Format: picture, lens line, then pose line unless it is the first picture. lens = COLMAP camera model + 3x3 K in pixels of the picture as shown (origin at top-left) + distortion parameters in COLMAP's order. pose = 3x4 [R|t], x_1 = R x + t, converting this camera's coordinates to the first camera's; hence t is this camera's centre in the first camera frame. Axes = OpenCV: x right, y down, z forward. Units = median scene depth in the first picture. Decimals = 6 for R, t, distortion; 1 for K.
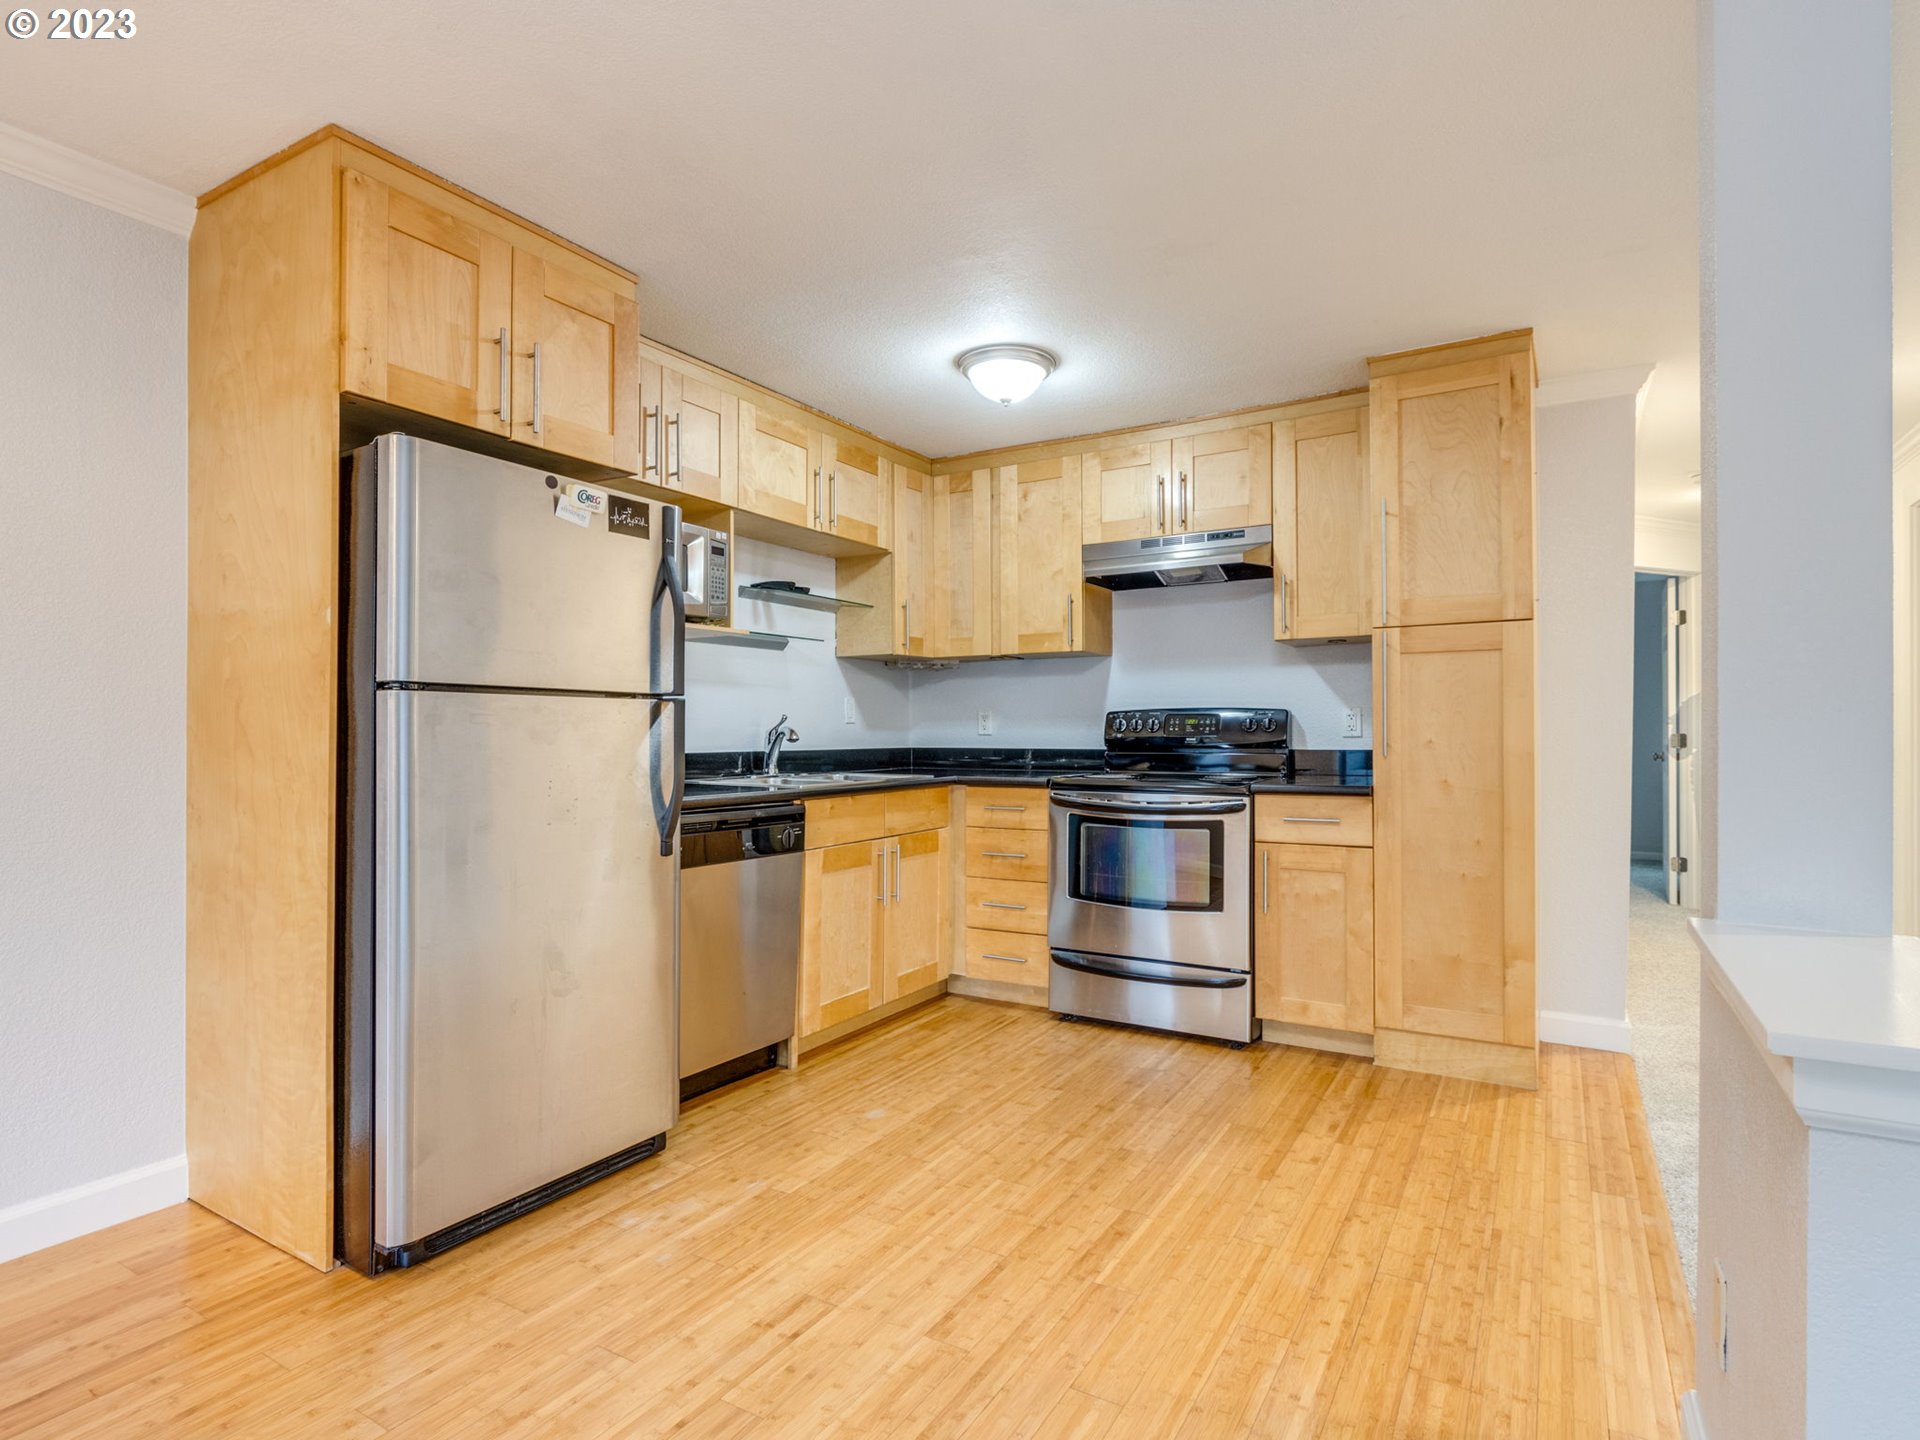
lens RADIAL K [[1021.5, 0, 958.5], [0, 1021.5, 730.5], [0, 0, 1]] dist [0.001519, -0.002092]
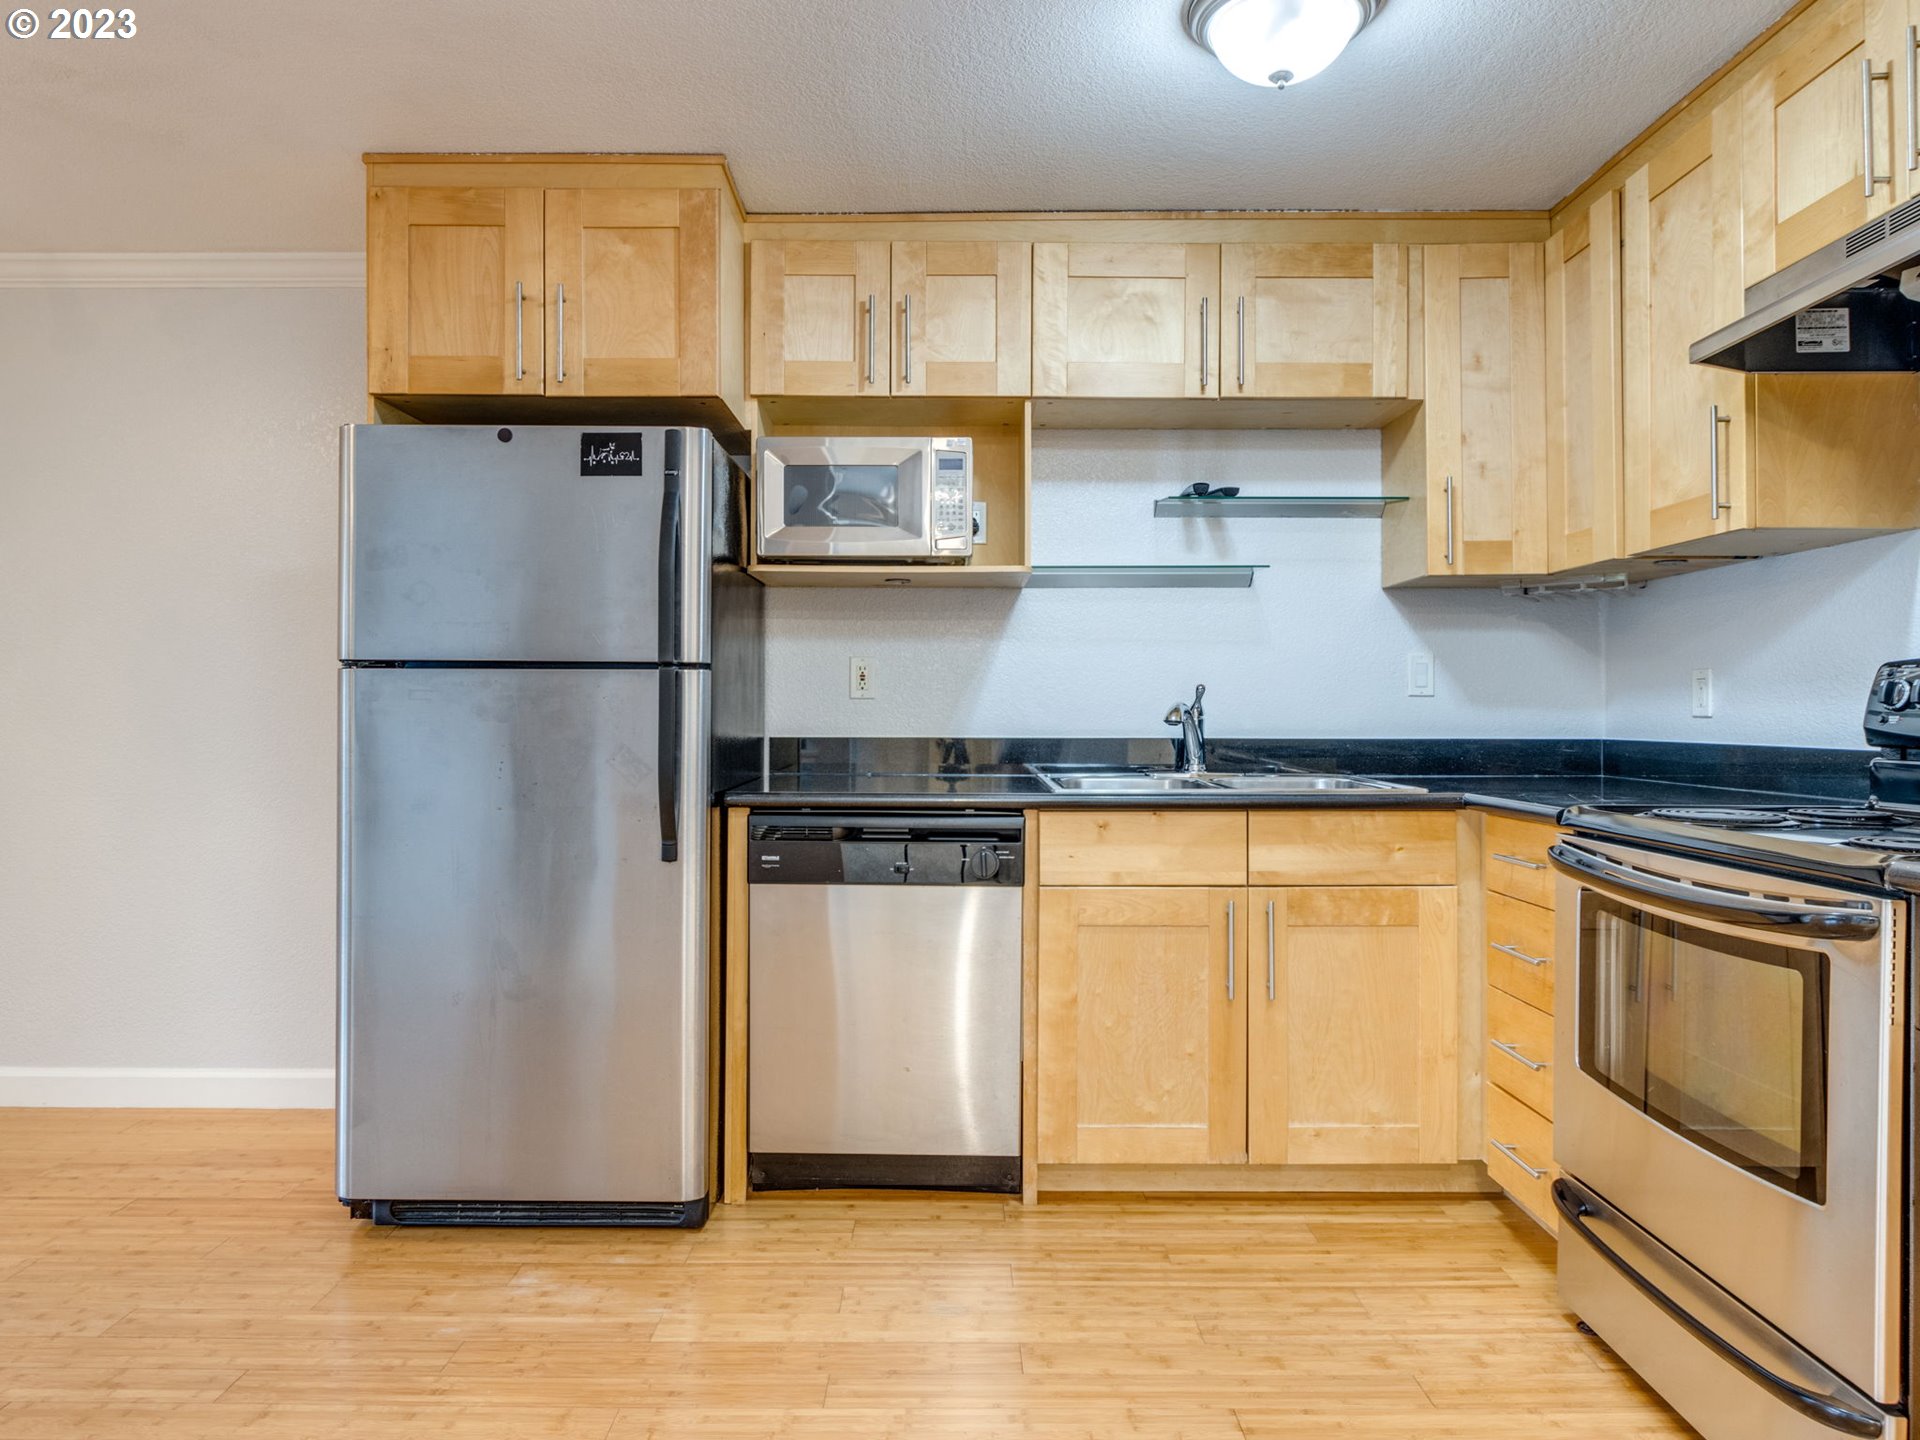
lens RADIAL K [[1195.3, 0, 951.8], [0, 1195.3, 712.8], [0, 0, 1]] dist [0.000002, 0.000718]
pose [[0.502187, 0.000757, -0.864759, 0.493096], [-0.000128, 1.000000, 0.000801, 0.002803], [0.864759, -0.000292, 0.502187, 0.548992]]
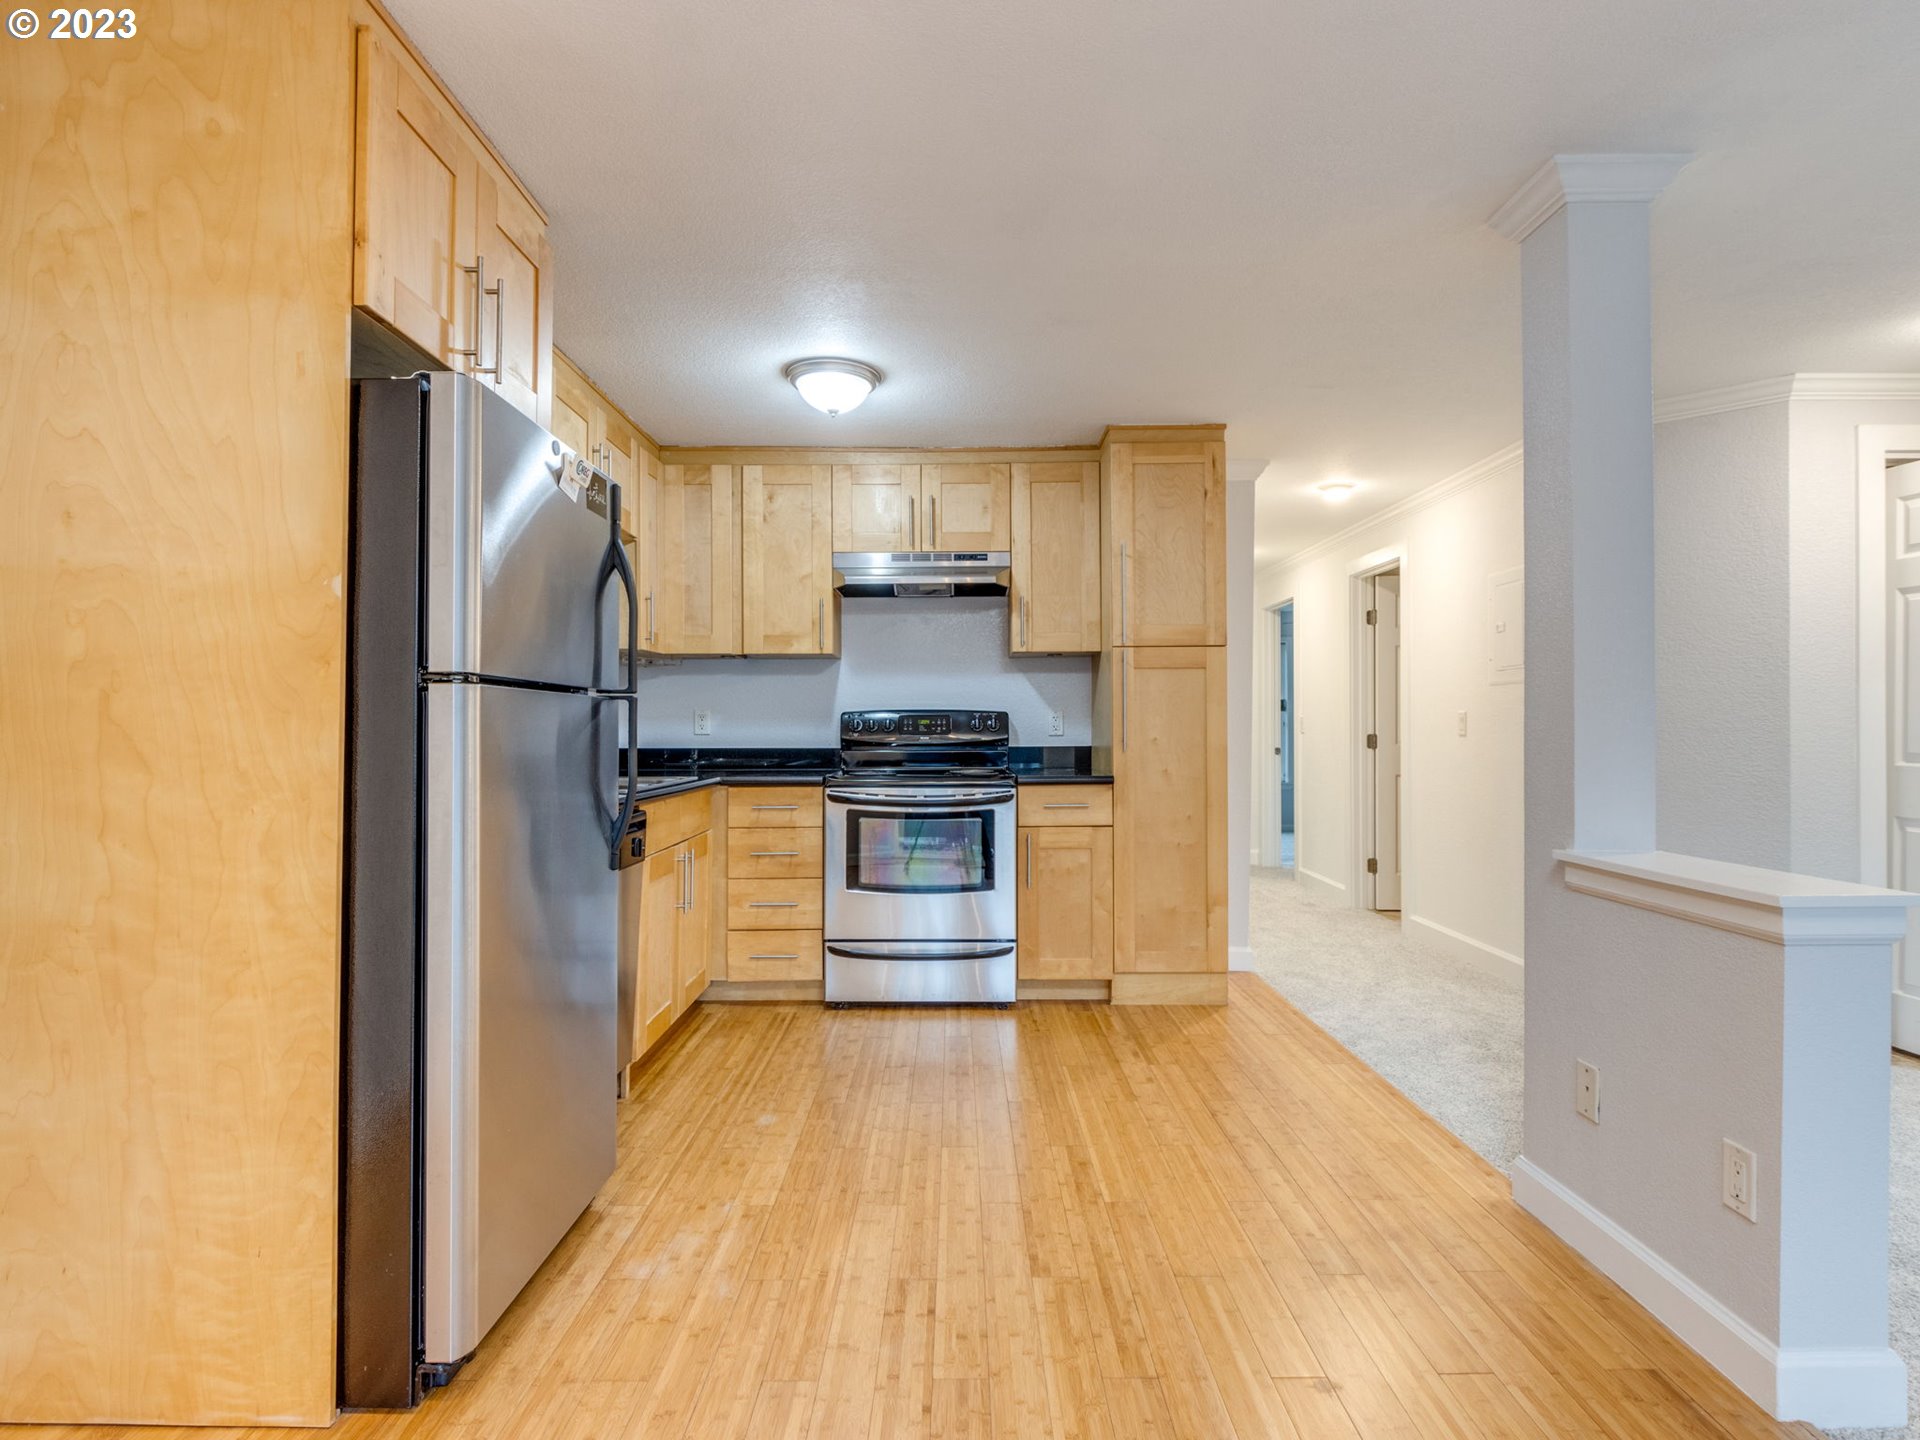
lens RADIAL K [[1020.0, 0, 969.2], [0, 1020.0, 720.4], [0, 0, 1]] dist [0.005245, -0.002486]
pose [[0.854267, 0.004673, 0.519814, -0.373387], [-0.000504, 0.999967, -0.008162, -0.001681], [-0.519834, 0.006710, 0.854241, 0.047104]]
